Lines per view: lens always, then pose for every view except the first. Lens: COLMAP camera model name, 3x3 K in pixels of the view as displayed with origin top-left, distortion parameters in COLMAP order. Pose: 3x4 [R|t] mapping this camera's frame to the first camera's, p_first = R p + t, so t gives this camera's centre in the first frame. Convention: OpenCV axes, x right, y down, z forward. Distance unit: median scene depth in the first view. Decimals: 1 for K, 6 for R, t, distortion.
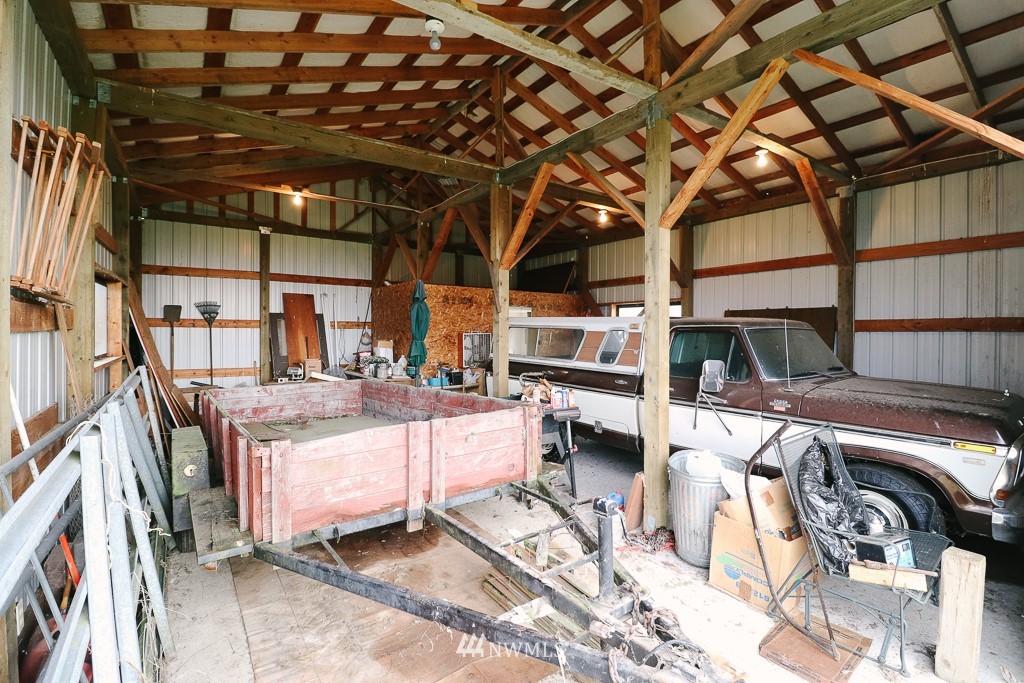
lens RADIAL K [[466.5, 0, 518.9], [0, 466.5, 338.7], [0, 0, 1]] dist [-0.024364, -0.001899]
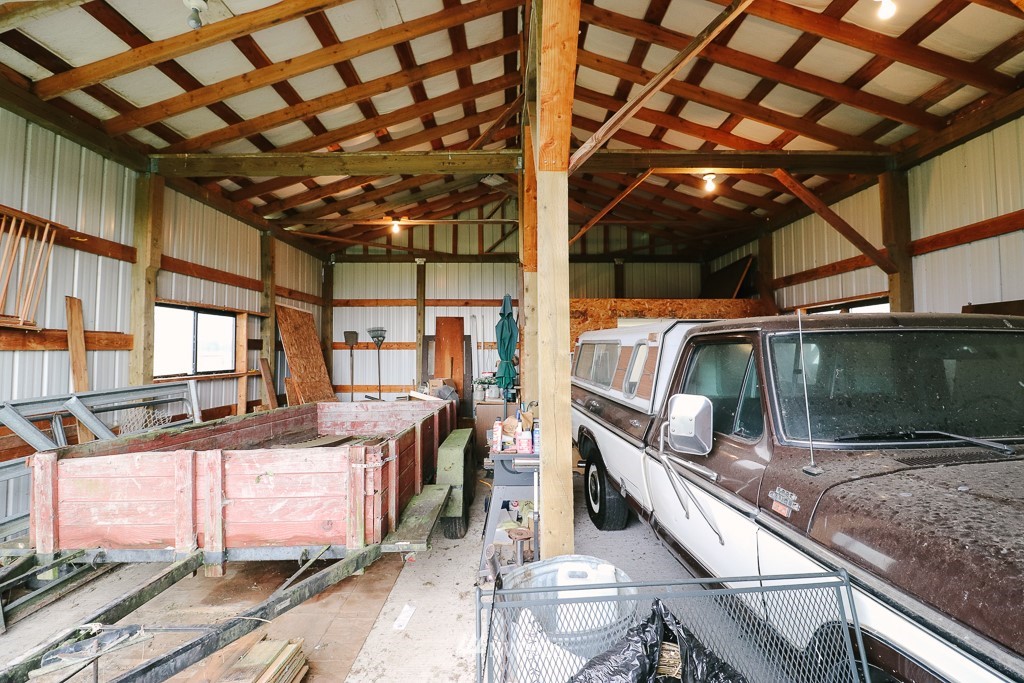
lens RADIAL K [[466.5, 0, 517.0], [0, 466.5, 337.2], [0, 0, 1]] dist [-0.024364, -0.001899]
pose [[0.826573, -0.029296, -0.562067, 0.287131], [0.001499, 0.998756, -0.049851, 0.004004], [0.562828, 0.040363, 0.825588, 0.232466]]
